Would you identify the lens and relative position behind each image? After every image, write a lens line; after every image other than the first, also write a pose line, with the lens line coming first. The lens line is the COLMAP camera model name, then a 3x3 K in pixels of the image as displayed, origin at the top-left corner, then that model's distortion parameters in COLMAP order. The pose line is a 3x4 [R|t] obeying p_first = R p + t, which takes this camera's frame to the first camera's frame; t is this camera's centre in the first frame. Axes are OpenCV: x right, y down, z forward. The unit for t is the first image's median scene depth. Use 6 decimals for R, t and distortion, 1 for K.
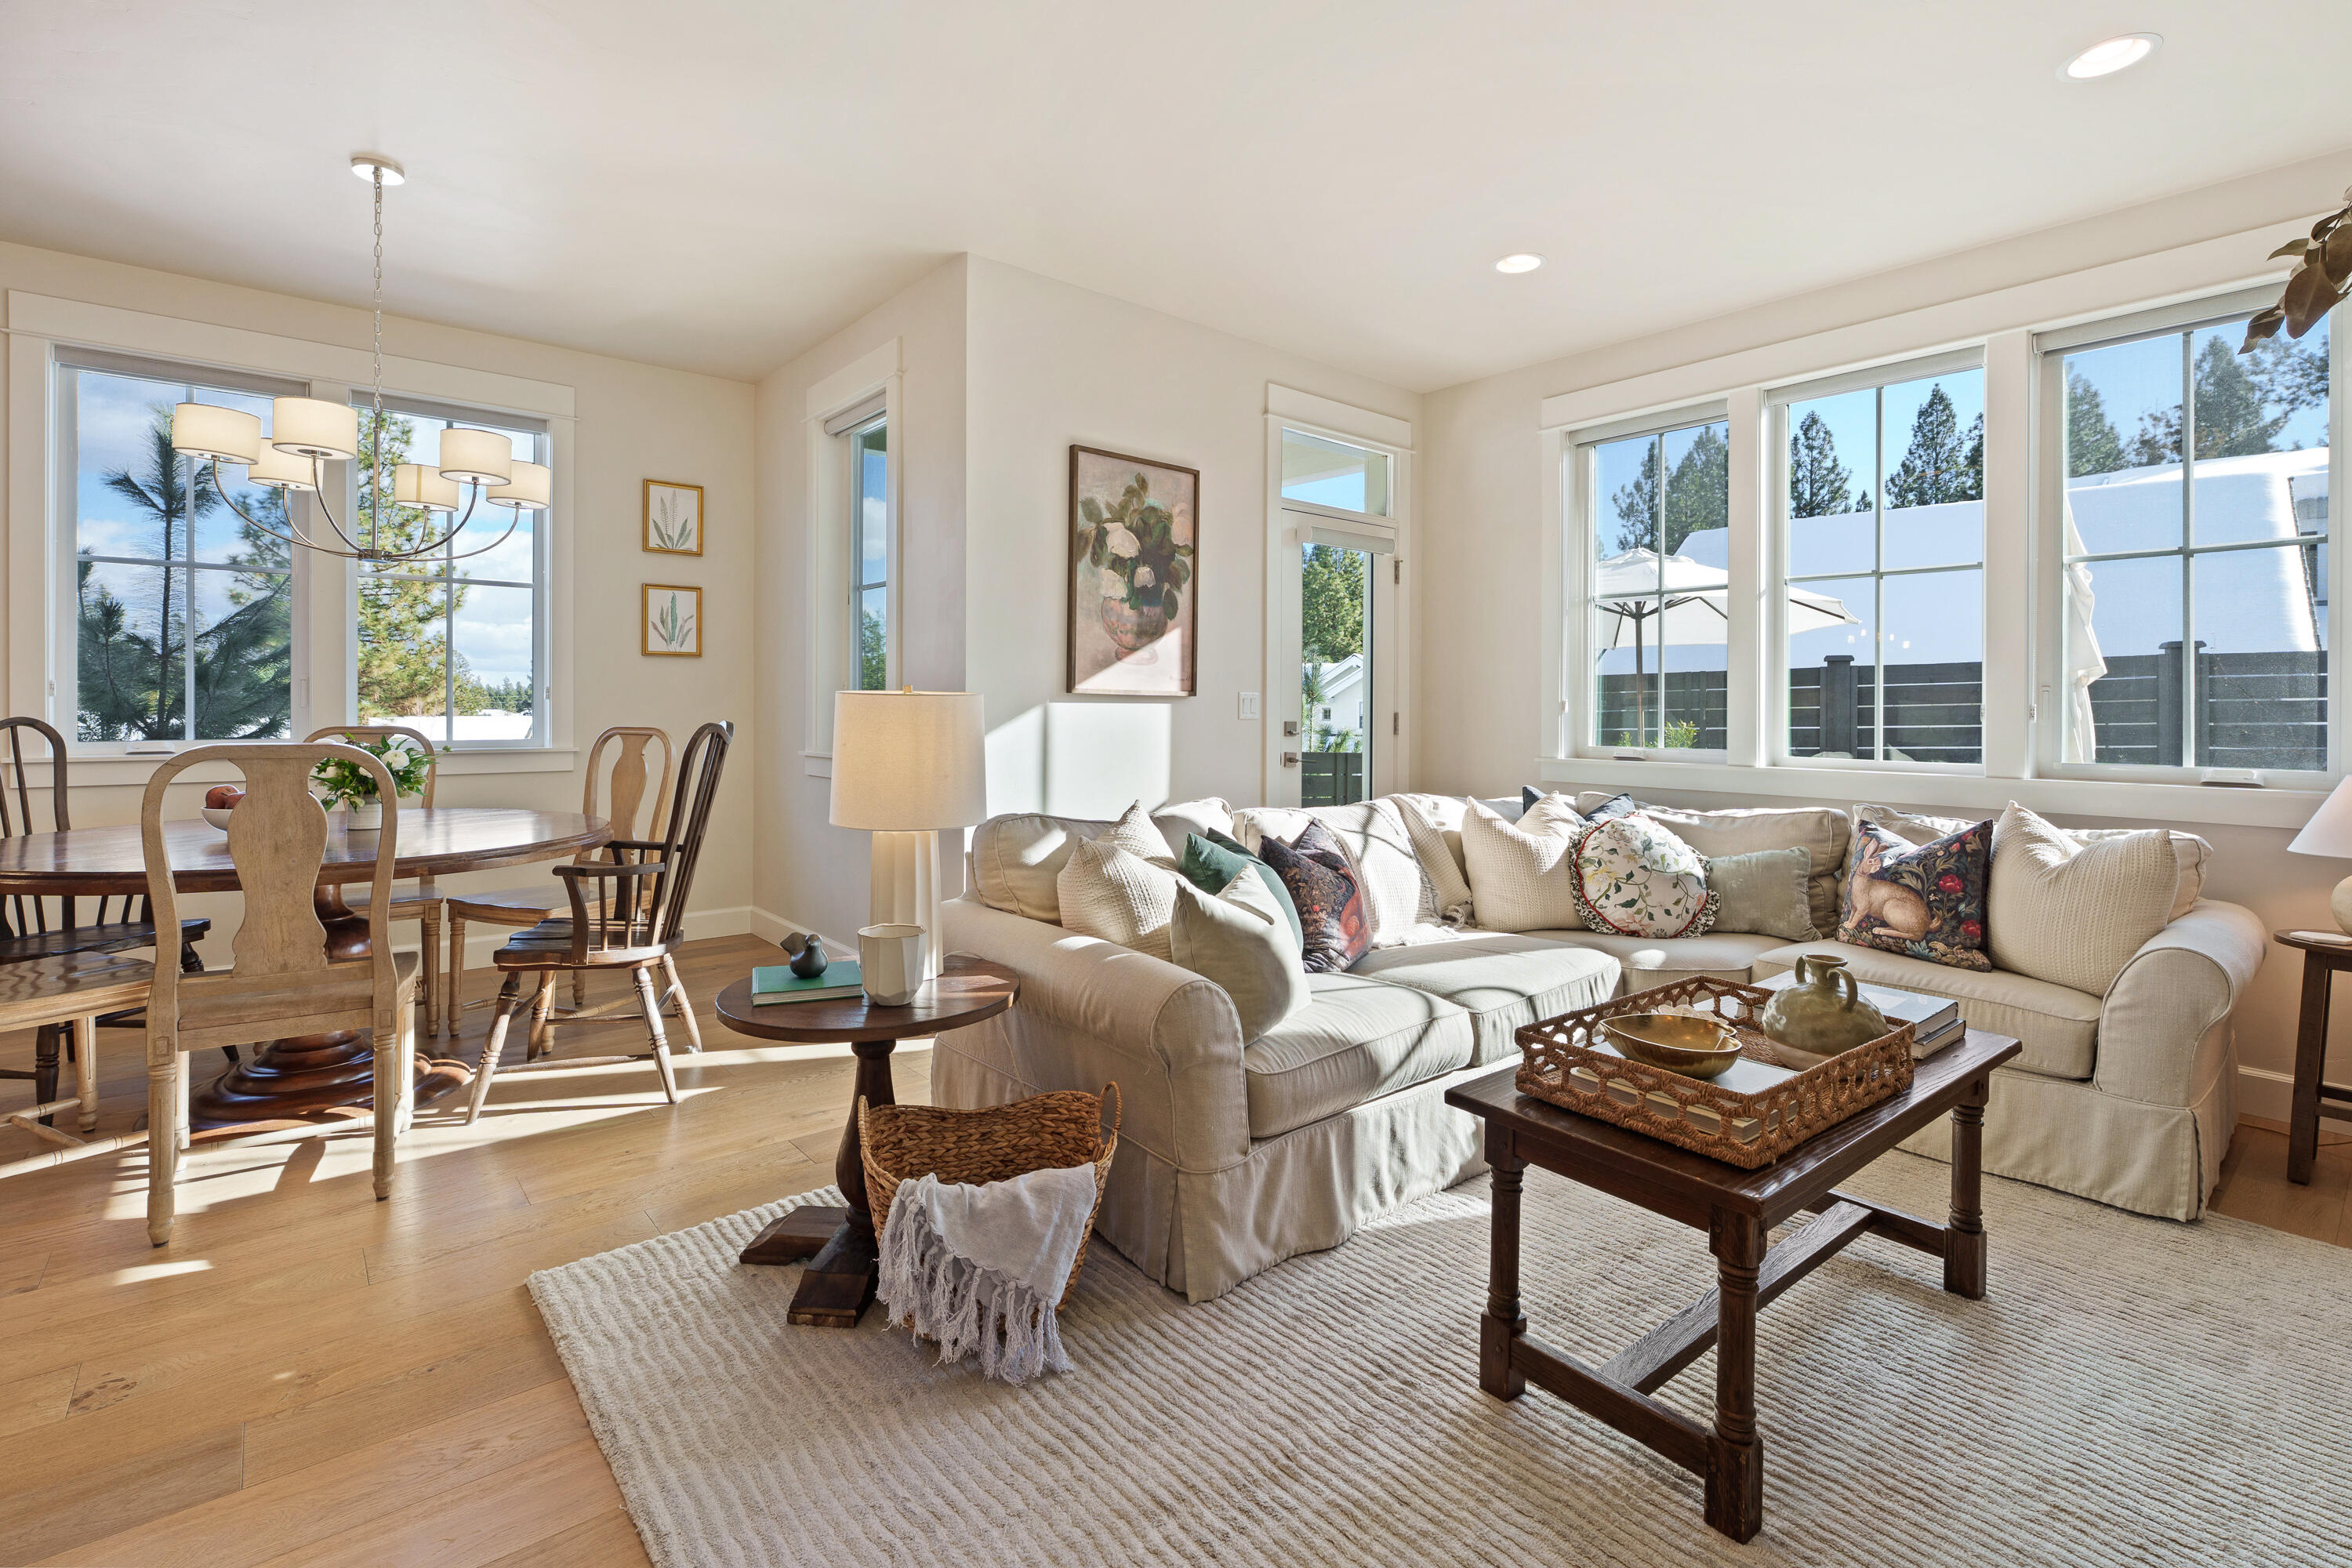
lens RADIAL K [[1113.1, 0, 1214.8], [0, 1113.1, 715.8], [0, 0, 1]] dist [-0.000618, 0.001239]
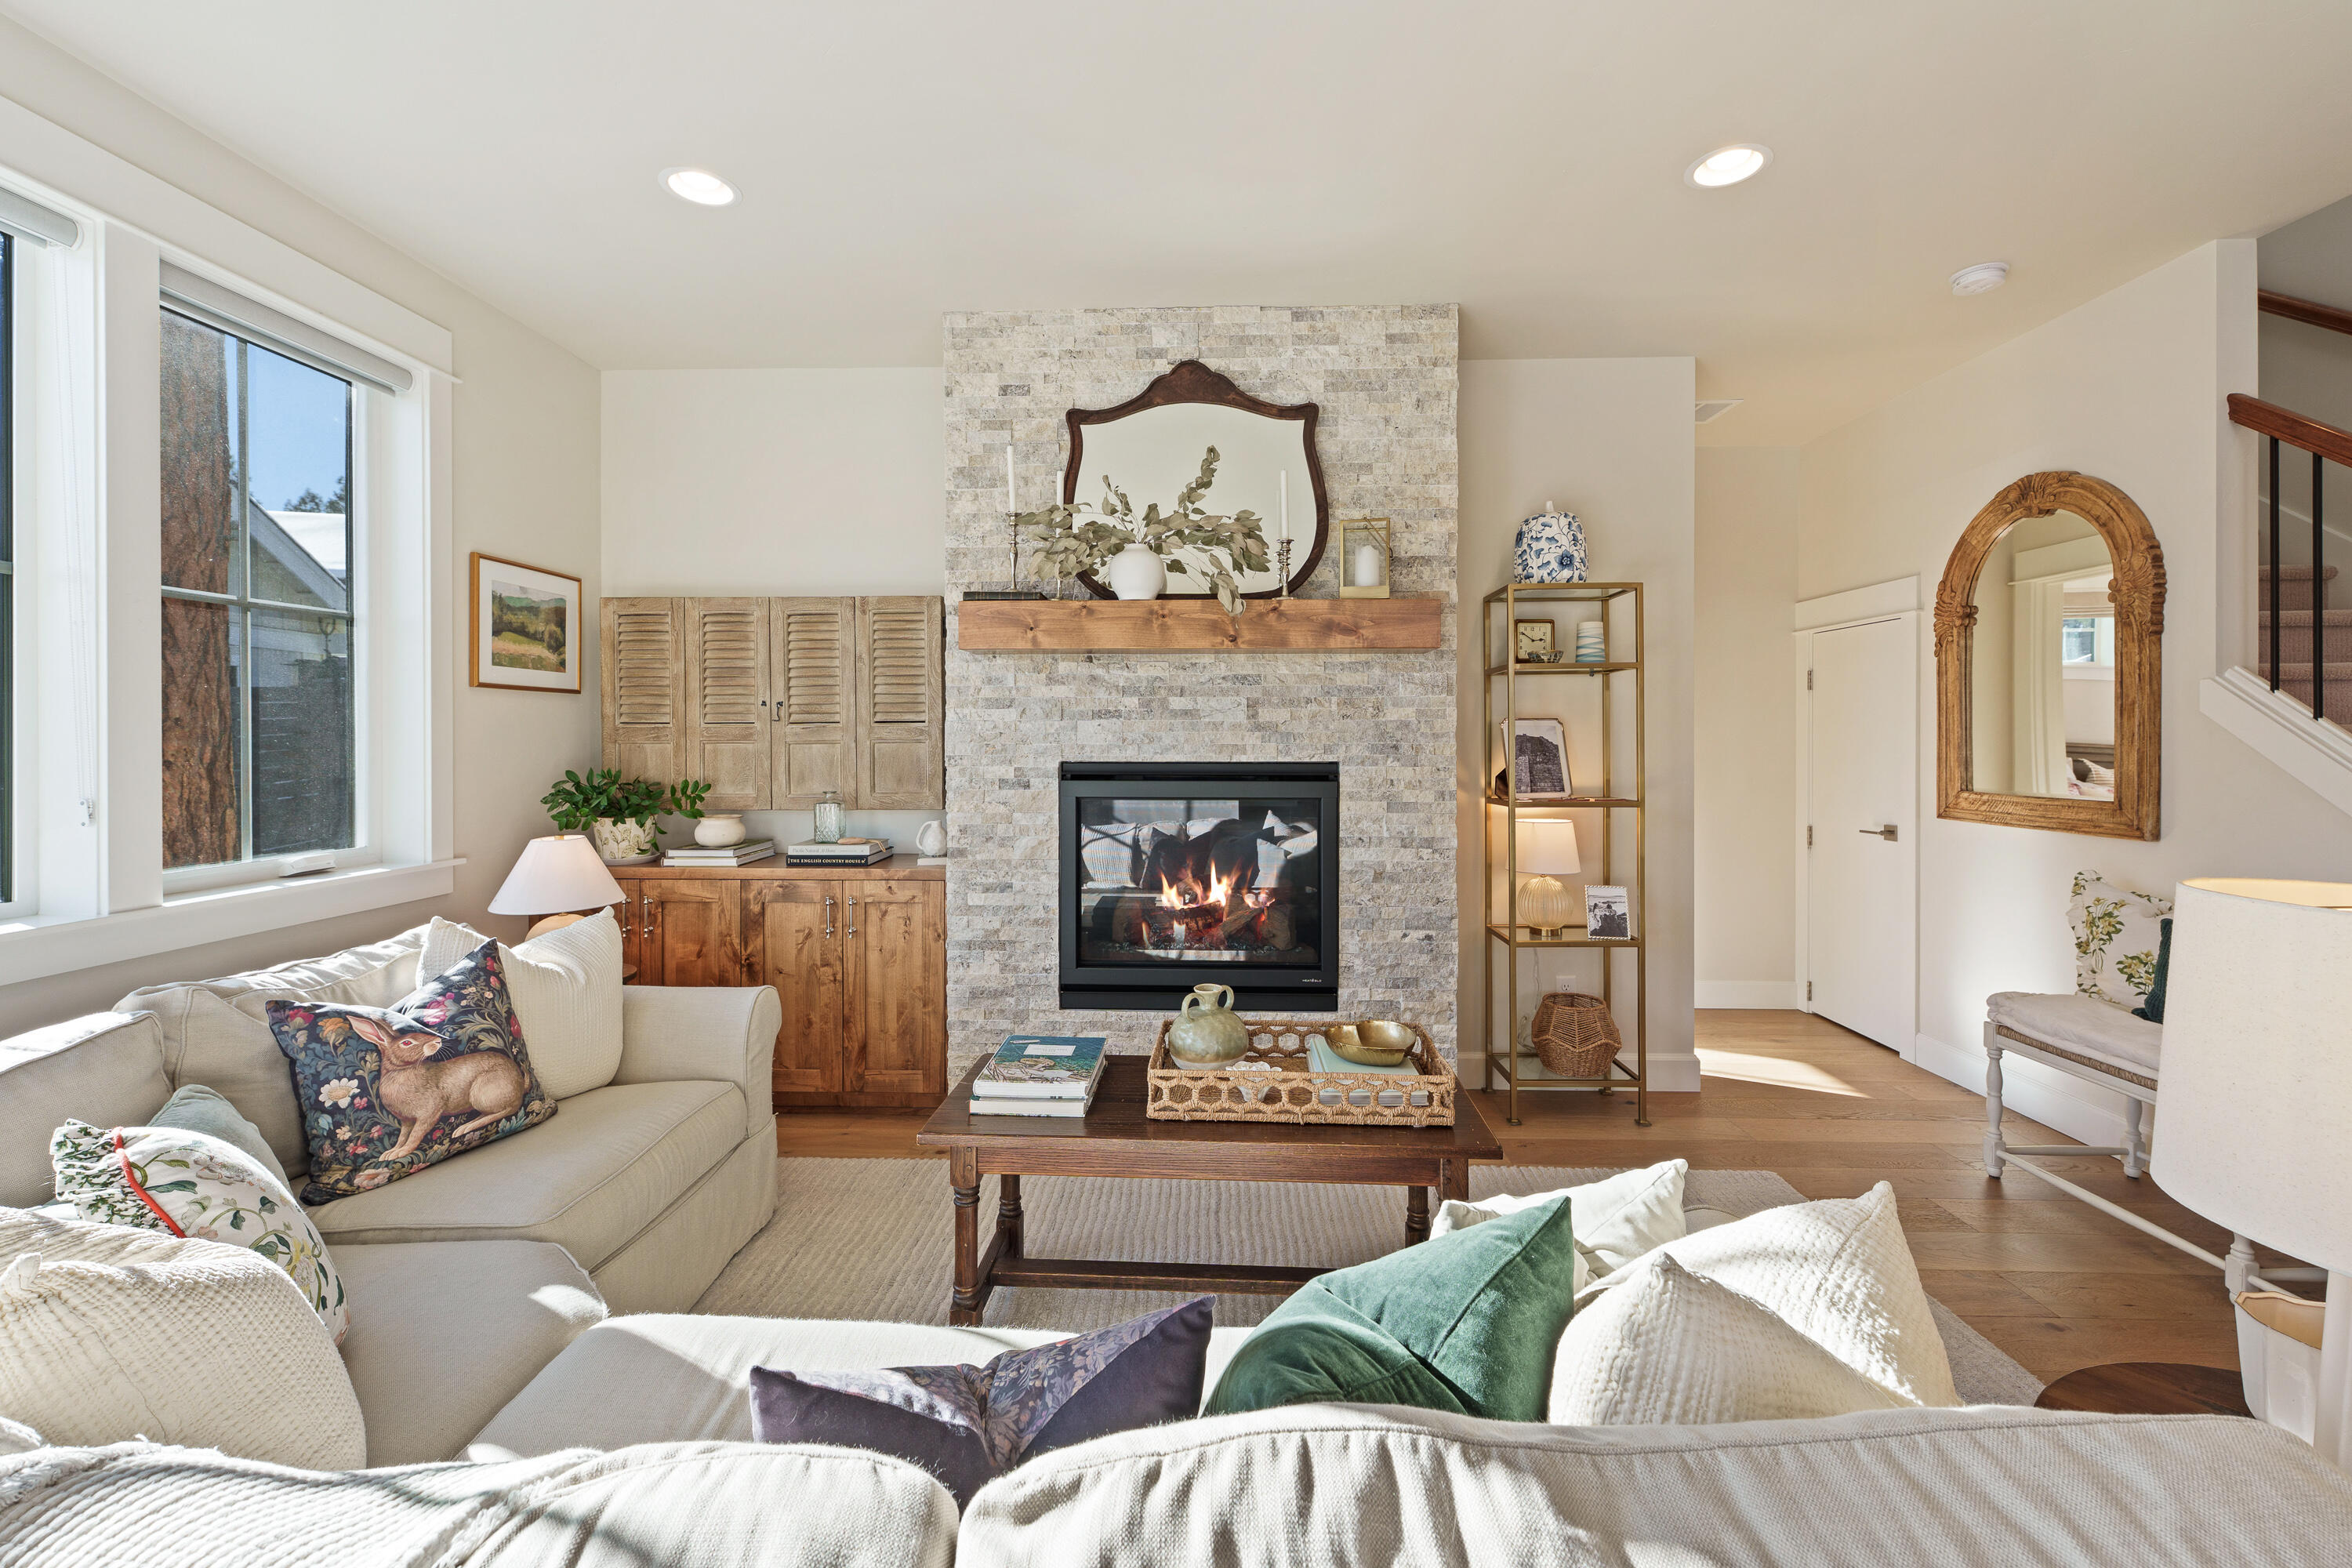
lens RADIAL K [[951.4, 0, 1185.8], [0, 951.4, 735.5], [0, 0, 1]] dist [0.003054, 0.000329]
pose [[-0.747350, -0.008347, 0.664379, -0.103933], [-0.001021, 0.999934, 0.011414, -0.046380], [-0.664430, 0.007851, -0.747309, 0.850145]]
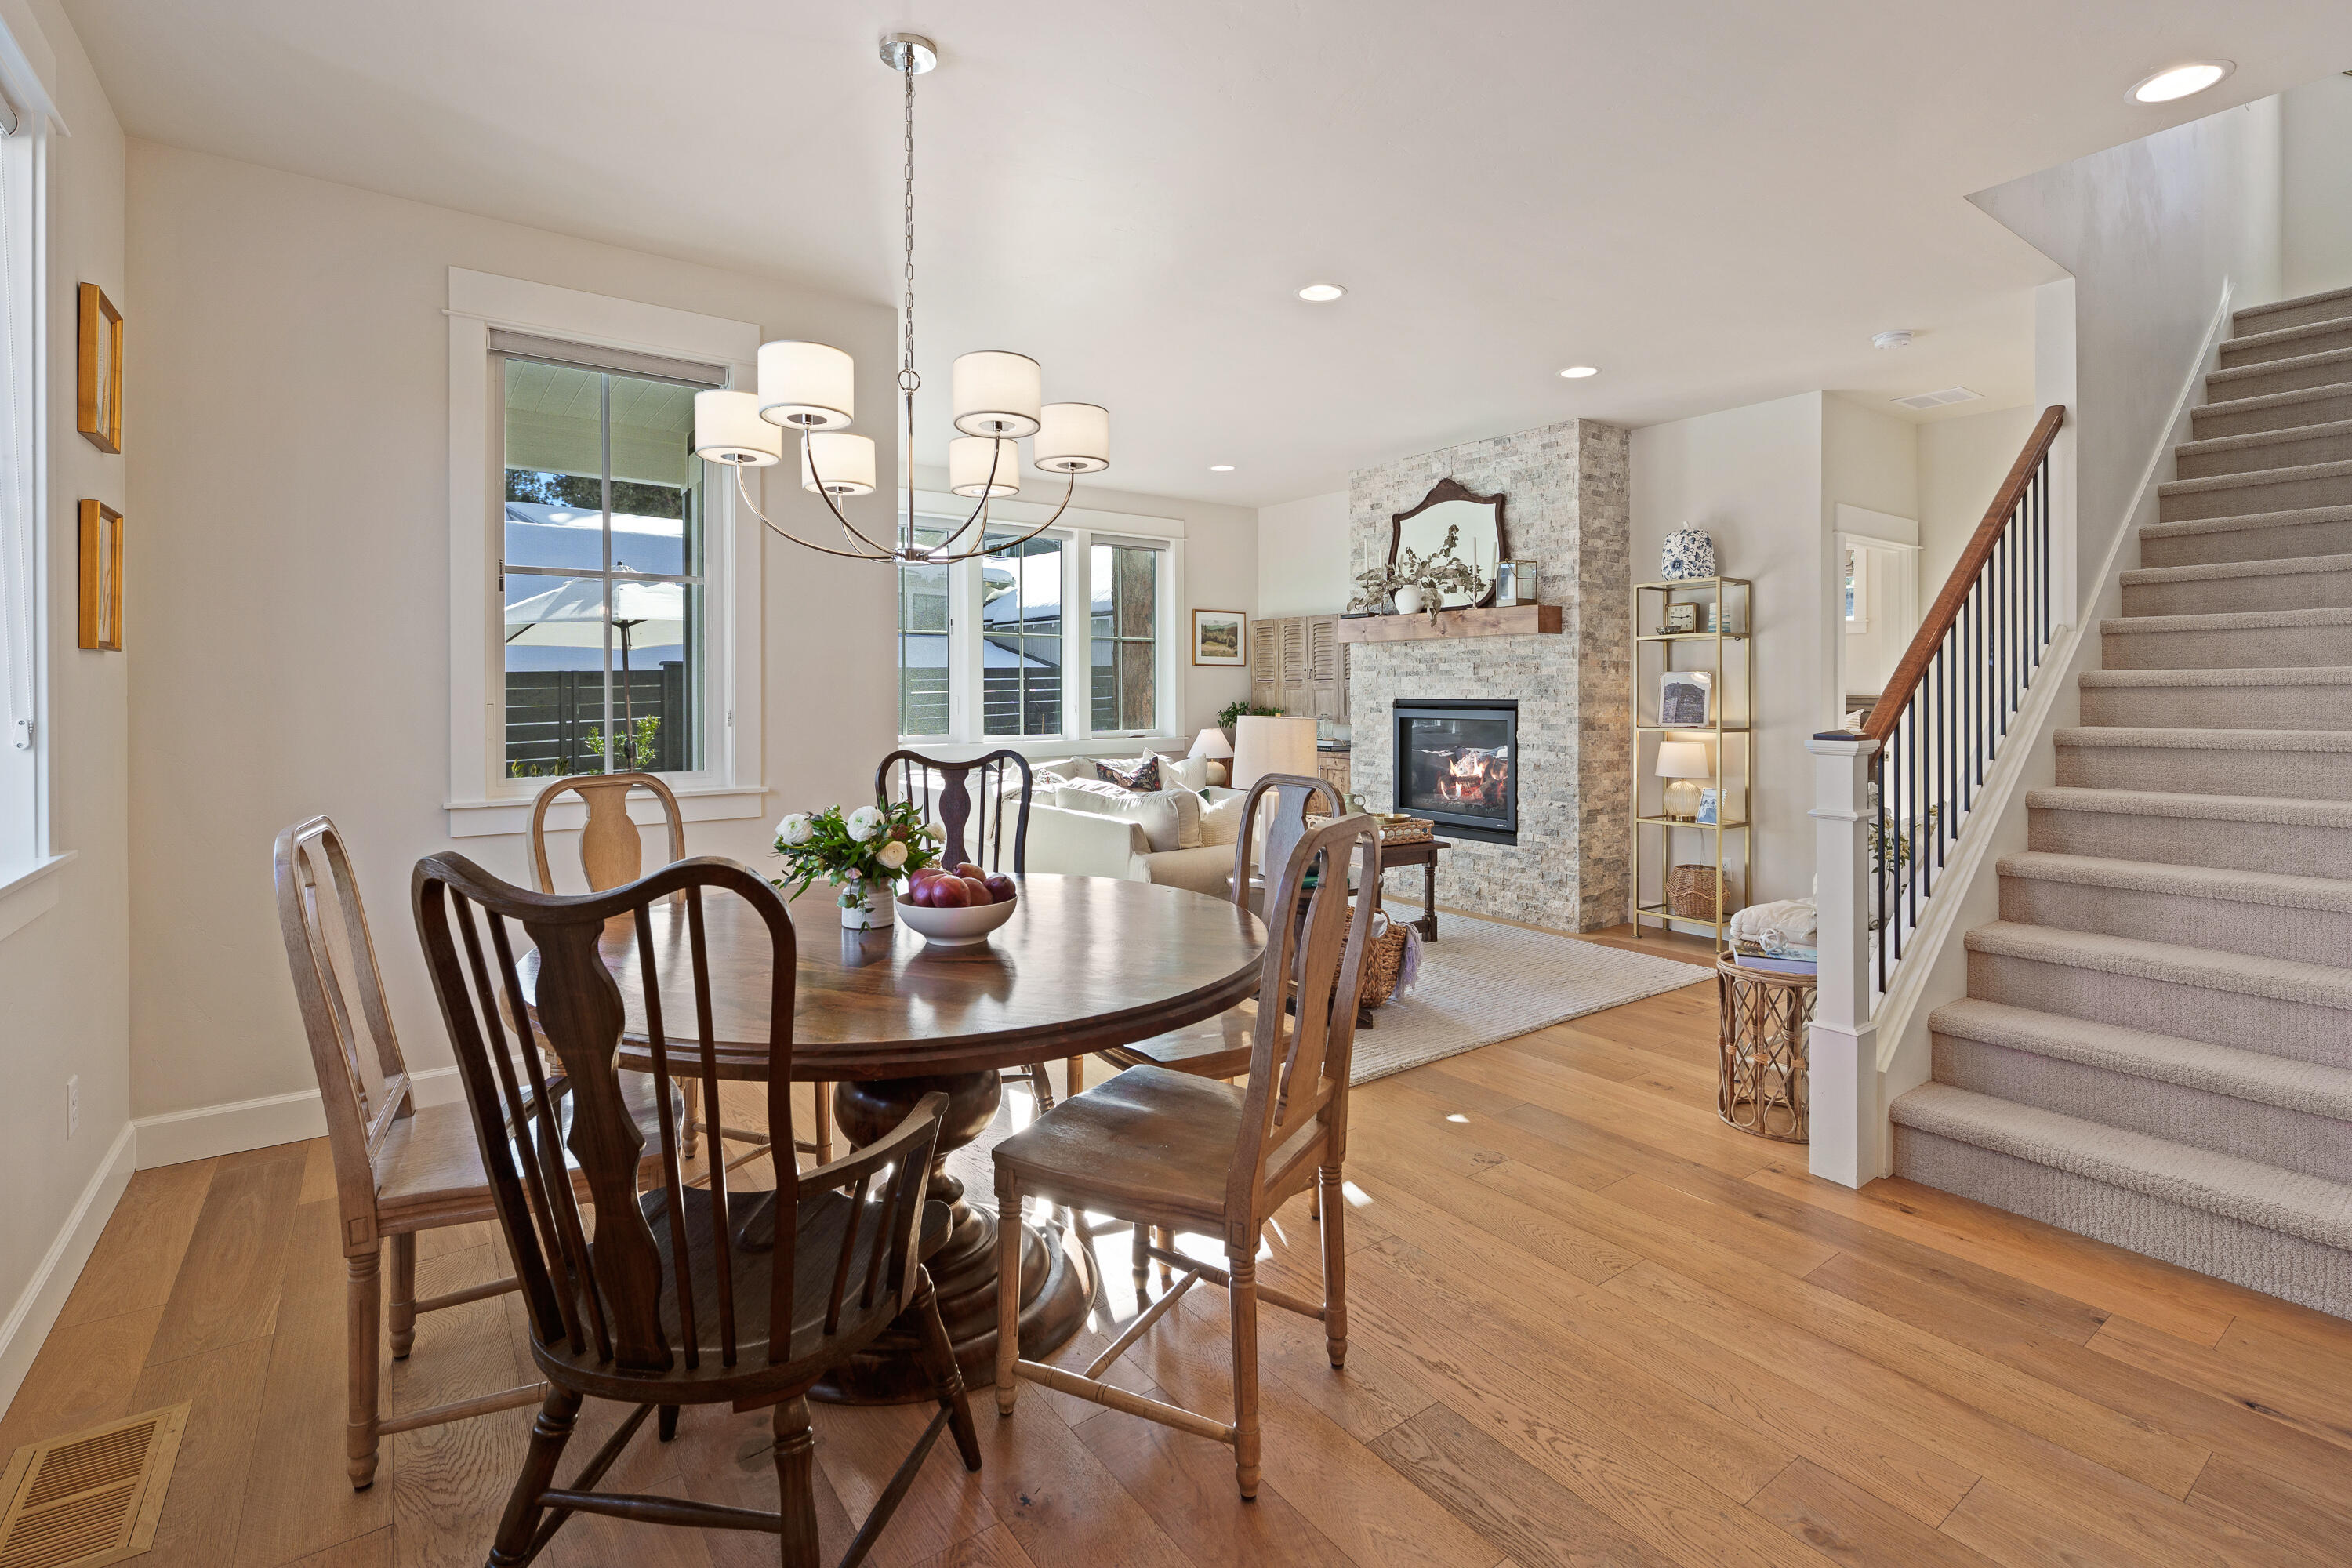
lens RADIAL K [[1064.0, 0, 1199.1], [0, 1064.0, 681.2], [0, 0, 1]] dist [-0.000363, 0.000452]
pose [[0.043871, 0.002775, 0.999033, -1.106927], [0.007123, 0.999970, -0.003091, -0.040593], [-0.999012, 0.007252, 0.043849, 0.583811]]
